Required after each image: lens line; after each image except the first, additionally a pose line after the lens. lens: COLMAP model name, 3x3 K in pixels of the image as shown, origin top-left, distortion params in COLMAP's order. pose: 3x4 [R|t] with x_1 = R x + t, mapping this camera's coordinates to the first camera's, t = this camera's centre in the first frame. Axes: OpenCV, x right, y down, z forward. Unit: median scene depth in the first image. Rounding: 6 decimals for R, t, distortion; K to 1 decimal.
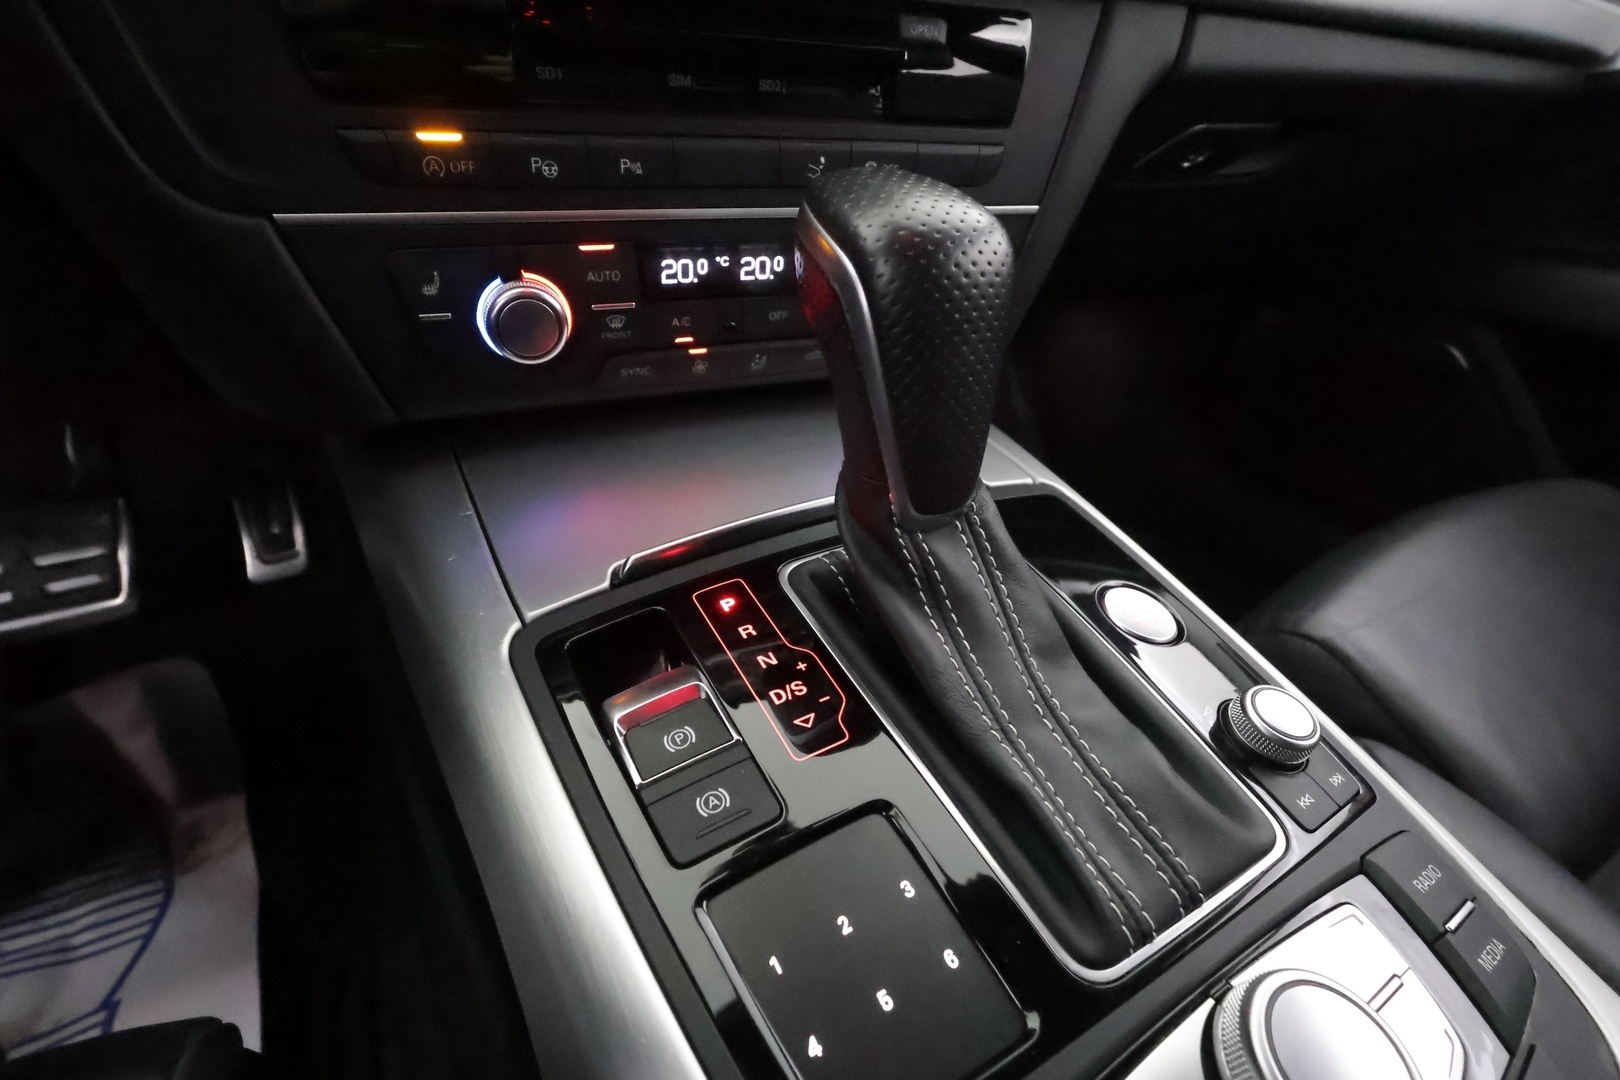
lens RADIAL K [[758.5, 0, 811.5], [0, 758.5, 545.1], [0, 0, 1]] dist [-0.003521, 0.000305]
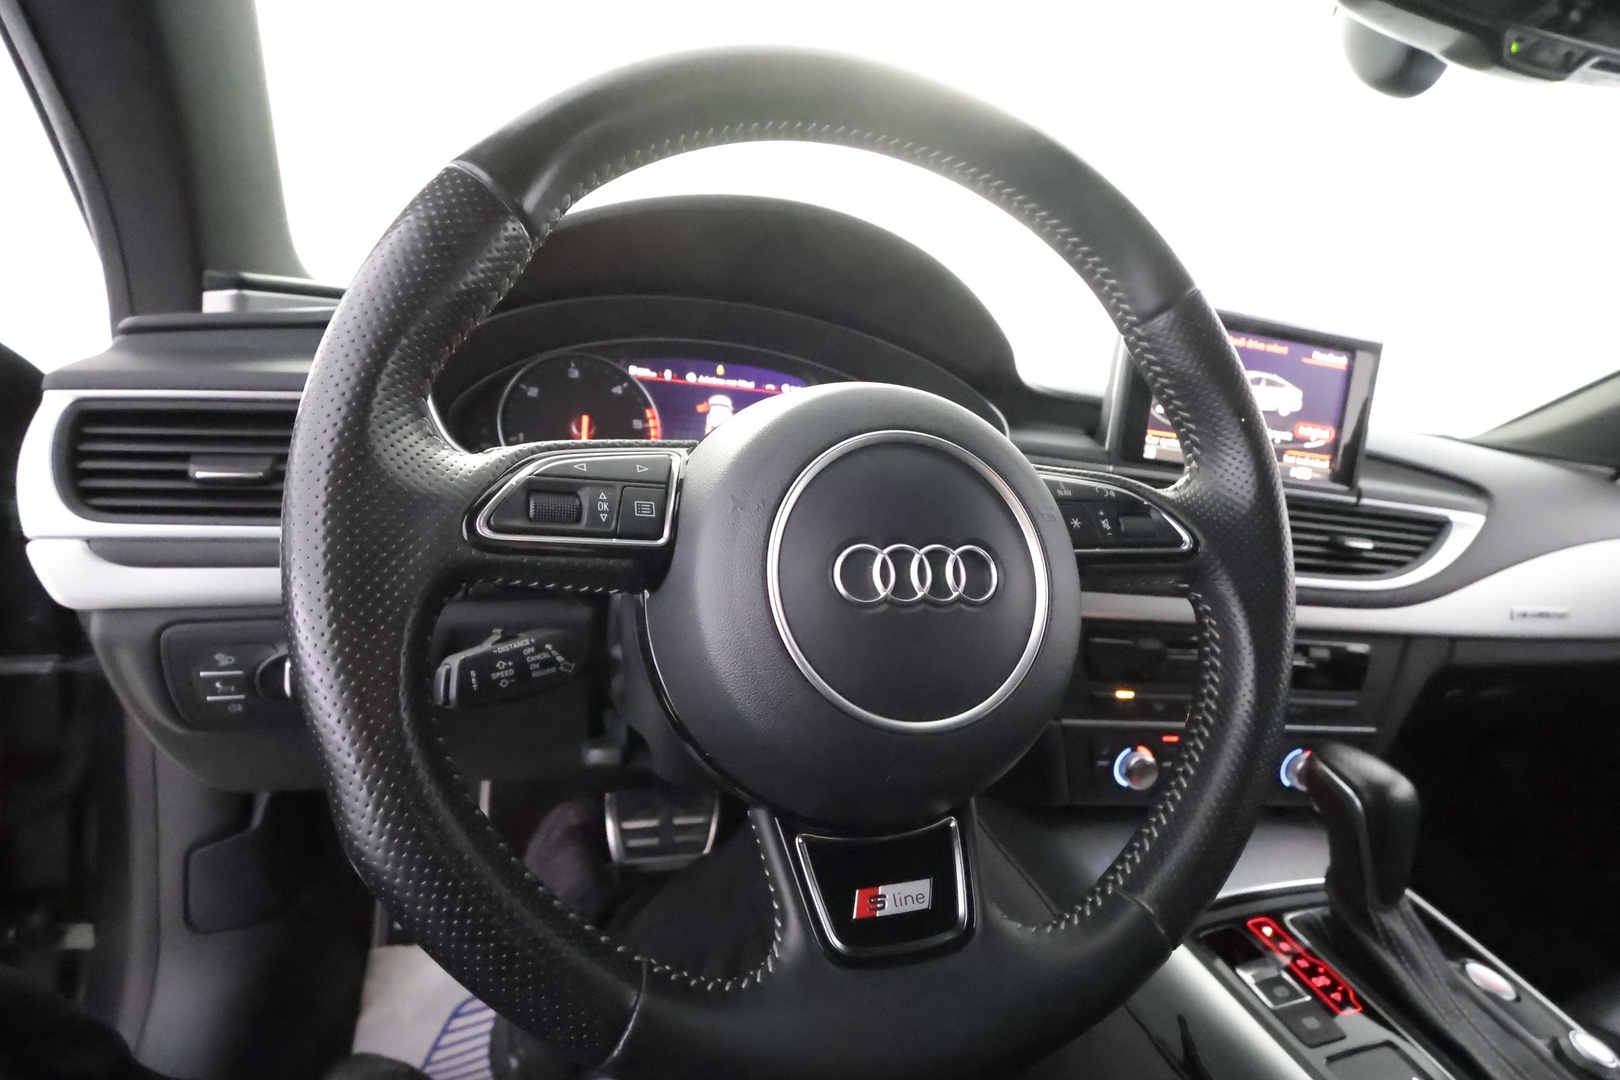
lens RADIAL K [[748.8, 0, 814.7], [0, 748.8, 539.4], [0, 0, 1]] dist [-0.000656, 0.000148]
pose [[0.976713, 0.086318, -0.196419, -1.108535], [-0.157036, 0.911414, -0.380348, 0.082429], [0.146188, 0.402335, 0.903745, -1.625912]]
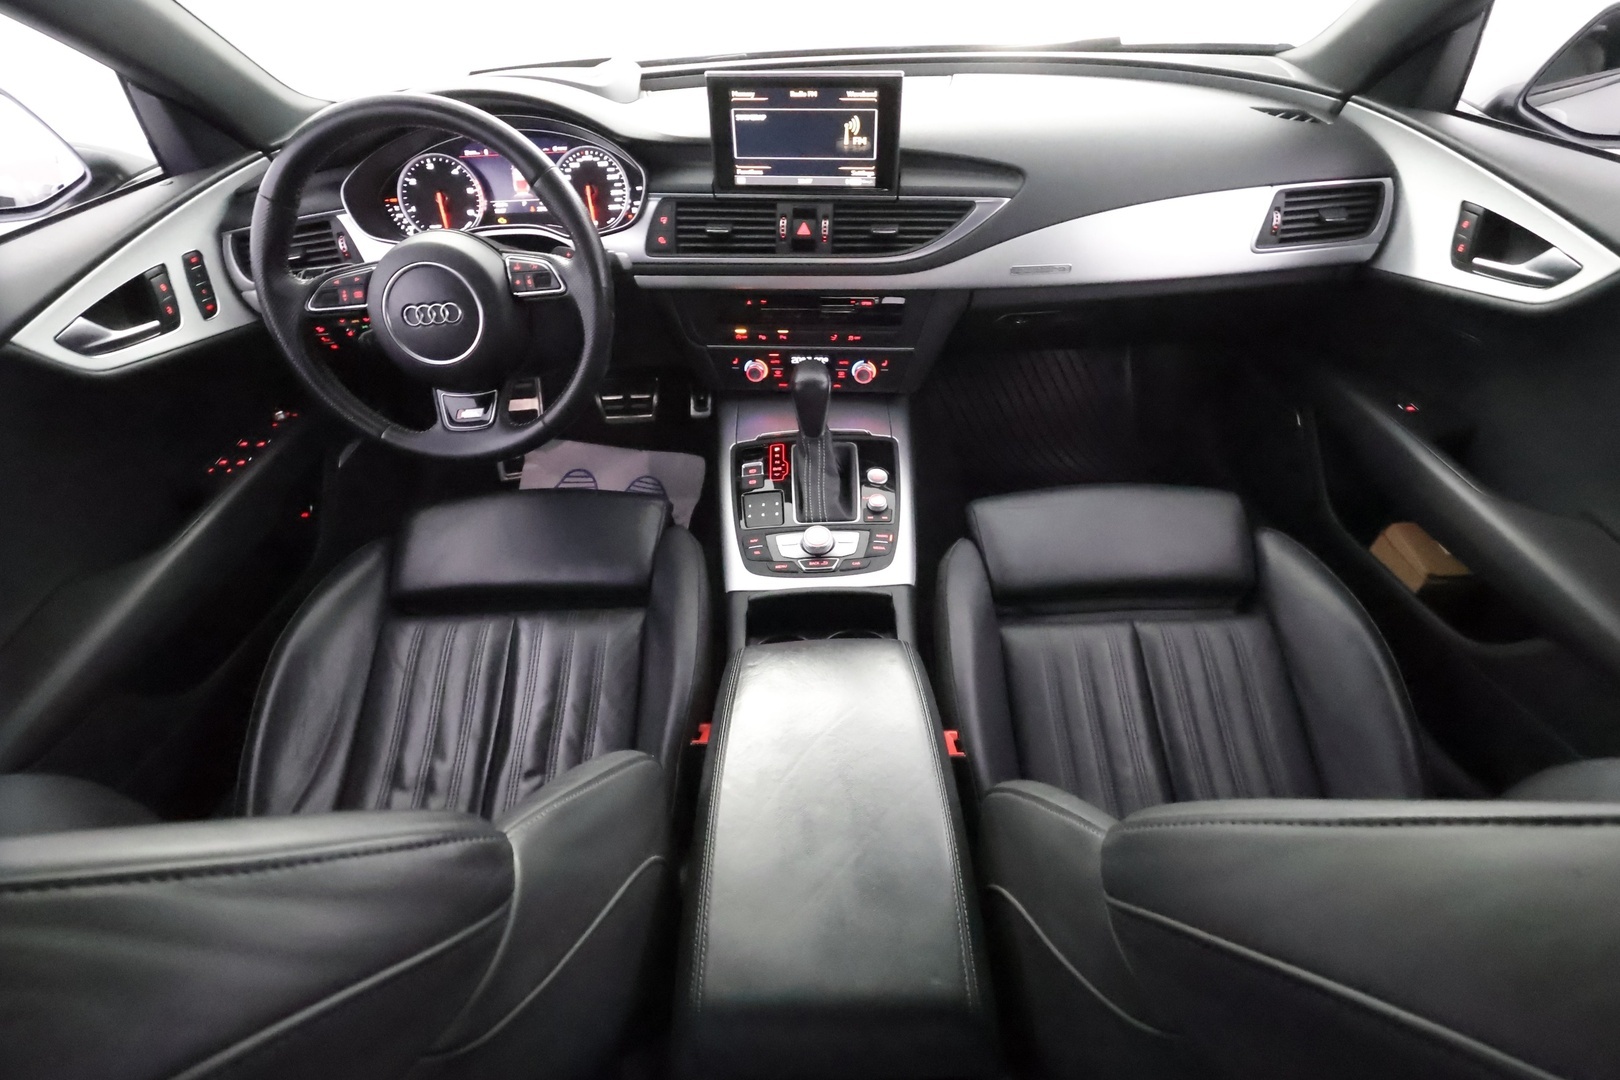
lens RADIAL K [[746.9, 0, 808.9], [0, 746.9, 543.7], [0, 0, 1]] dist [0.001046, 0.000117]
pose [[0.867420, 0.253462, -0.428182, 2.170266], [-0.182892, 0.962706, 0.199366, -0.308923], [0.462745, -0.094623, 0.881427, -2.960810]]
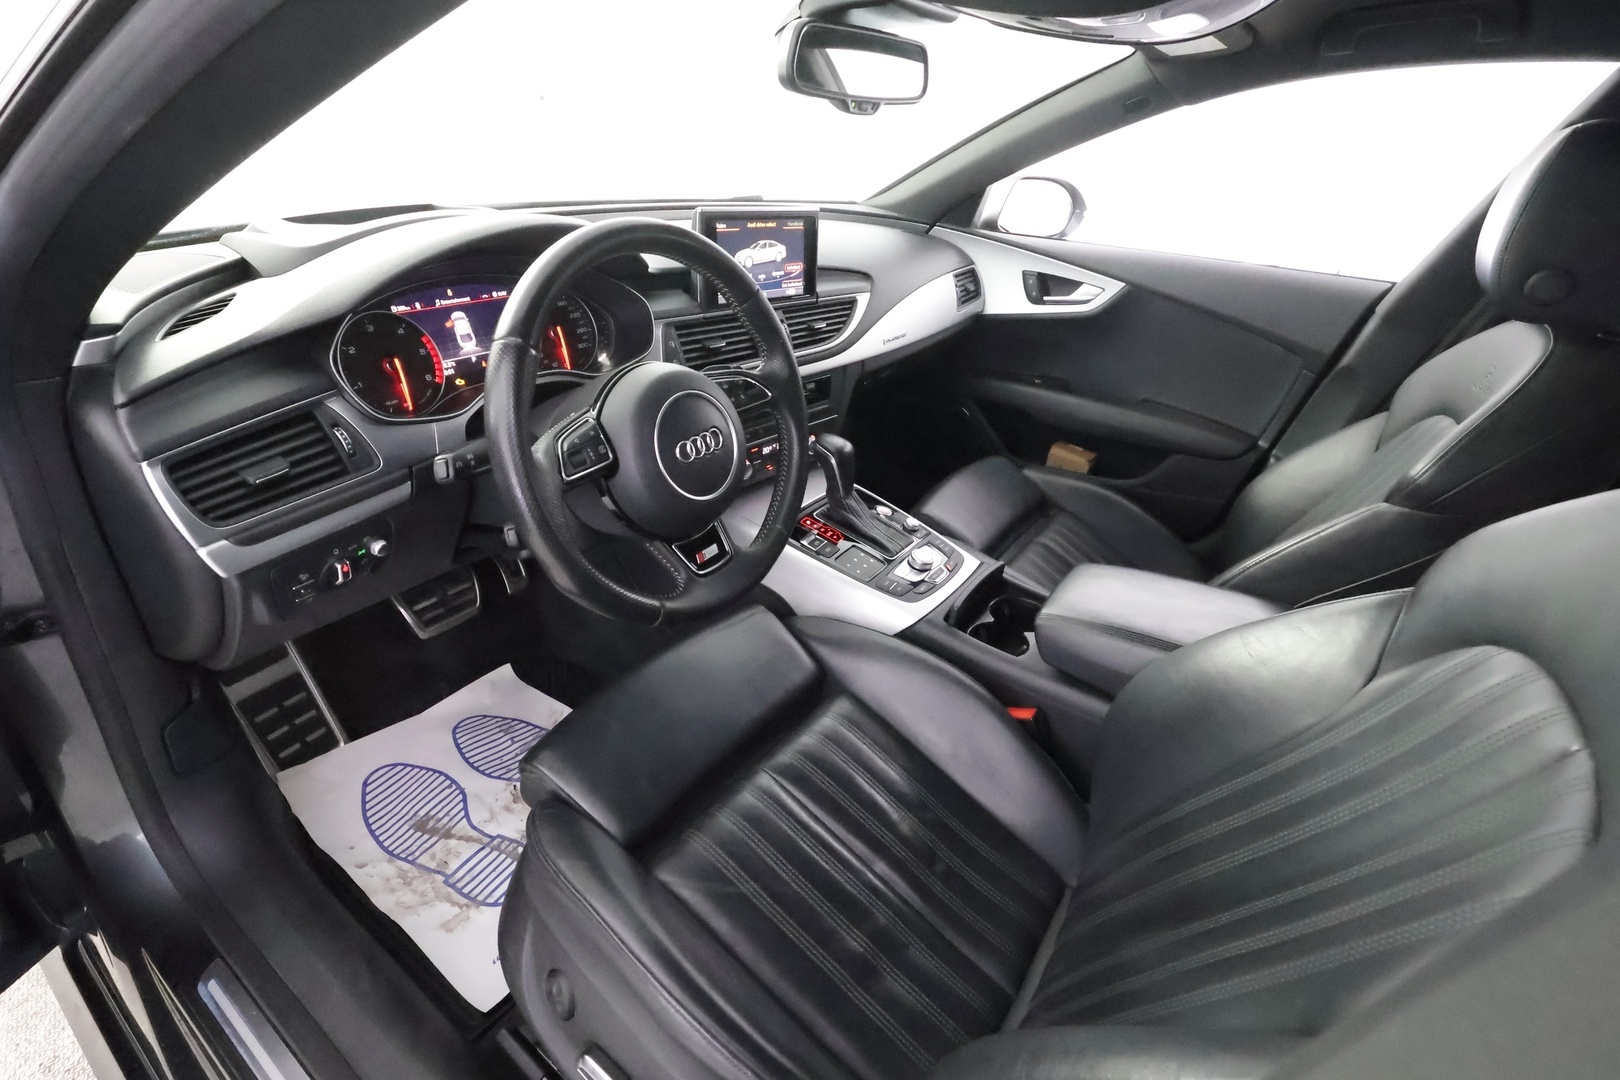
lens RADIAL K [[755.9, 0, 812.0], [0, 755.9, 543.2], [0, 0, 1]] dist [0.000011, -0.000190]
pose [[0.909761, -0.199606, 0.363995, -1.993621], [0.204517, 0.978532, 0.025437, 0.097969], [-0.361259, 0.051301, 0.931053, -3.701758]]
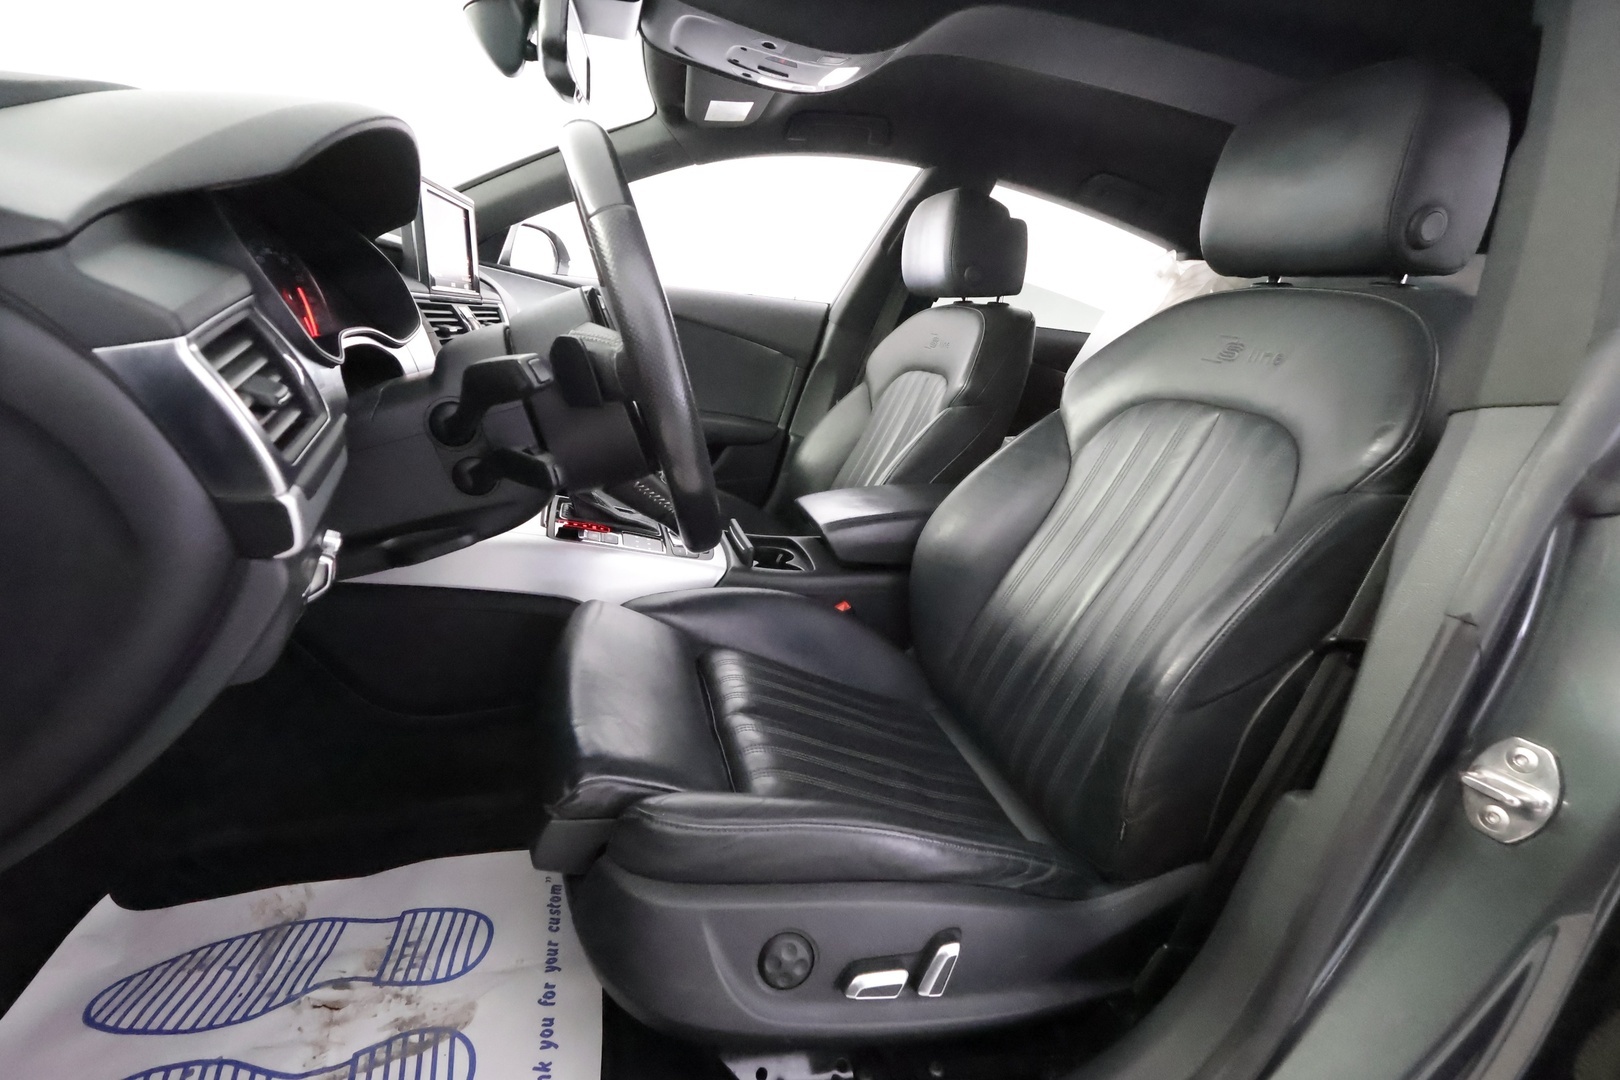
lens RADIAL K [[755.9, 0, 812.0], [0, 755.9, 543.2], [0, 0, 1]] dist [0.000011, -0.000190]
pose [[0.239137, -0.302503, 0.922662, -4.173002], [0.427180, 0.886109, 0.179801, 0.009202], [-0.871970, 0.351146, 0.341124, -1.885139]]
